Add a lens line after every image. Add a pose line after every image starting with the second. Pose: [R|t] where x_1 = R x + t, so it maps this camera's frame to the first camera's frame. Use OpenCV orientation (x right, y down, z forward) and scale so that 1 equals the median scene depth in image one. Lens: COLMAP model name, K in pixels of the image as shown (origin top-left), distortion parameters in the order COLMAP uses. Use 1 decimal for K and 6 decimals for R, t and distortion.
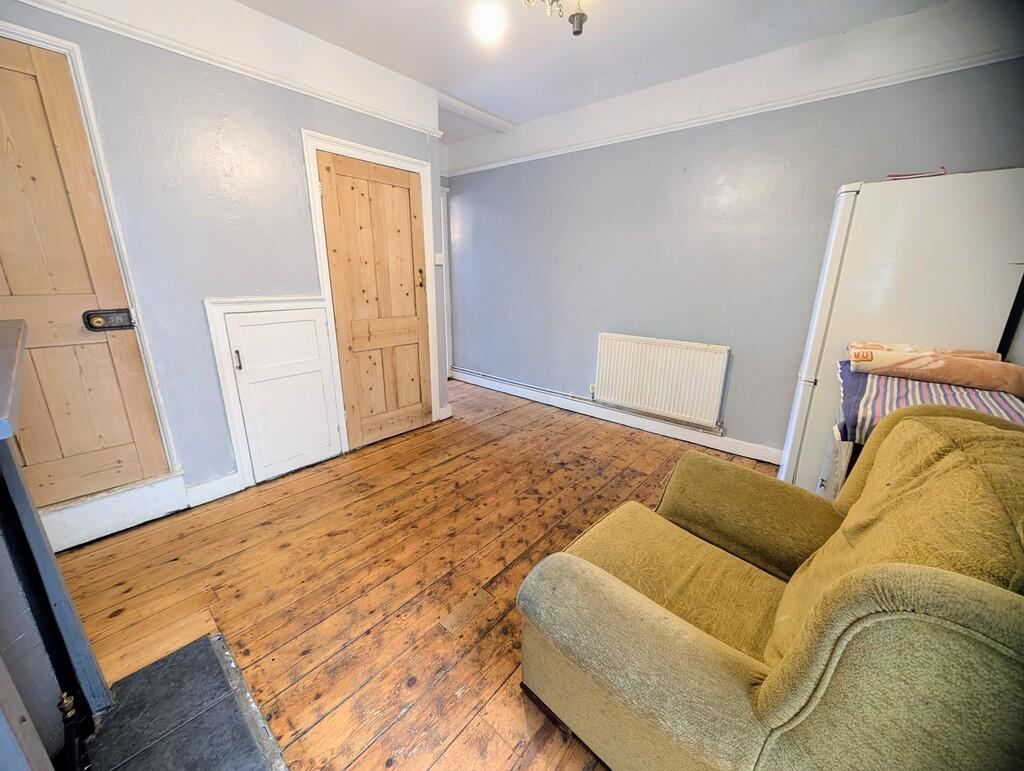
lens RADIAL K [[388.7, 0, 515.2], [0, 388.7, 381.3], [0, 0, 1]] dist [0.001345, 0.000053]
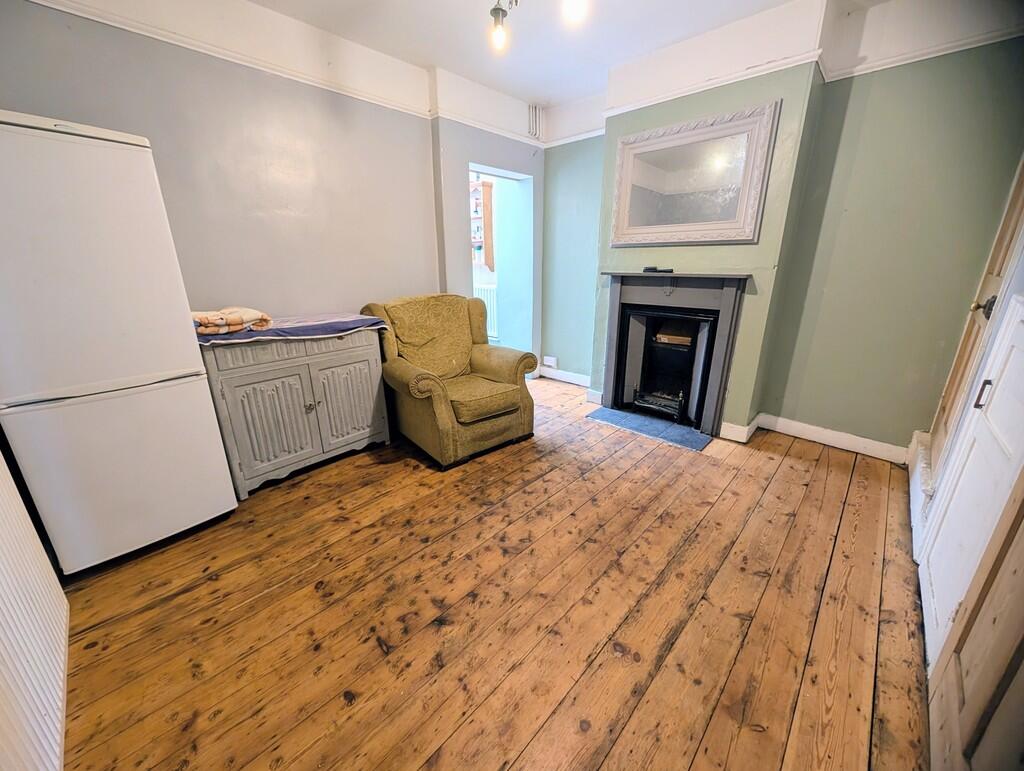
lens RADIAL K [[388.7, 0, 515.2], [0, 388.7, 381.3], [0, 0, 1]] dist [0.001345, 0.000053]
pose [[-0.998181, -0.025896, 0.054435, 0.003522], [0.007939, 0.838685, 0.544559, -0.412144], [-0.059756, 0.544001, -0.836954, 1.537898]]
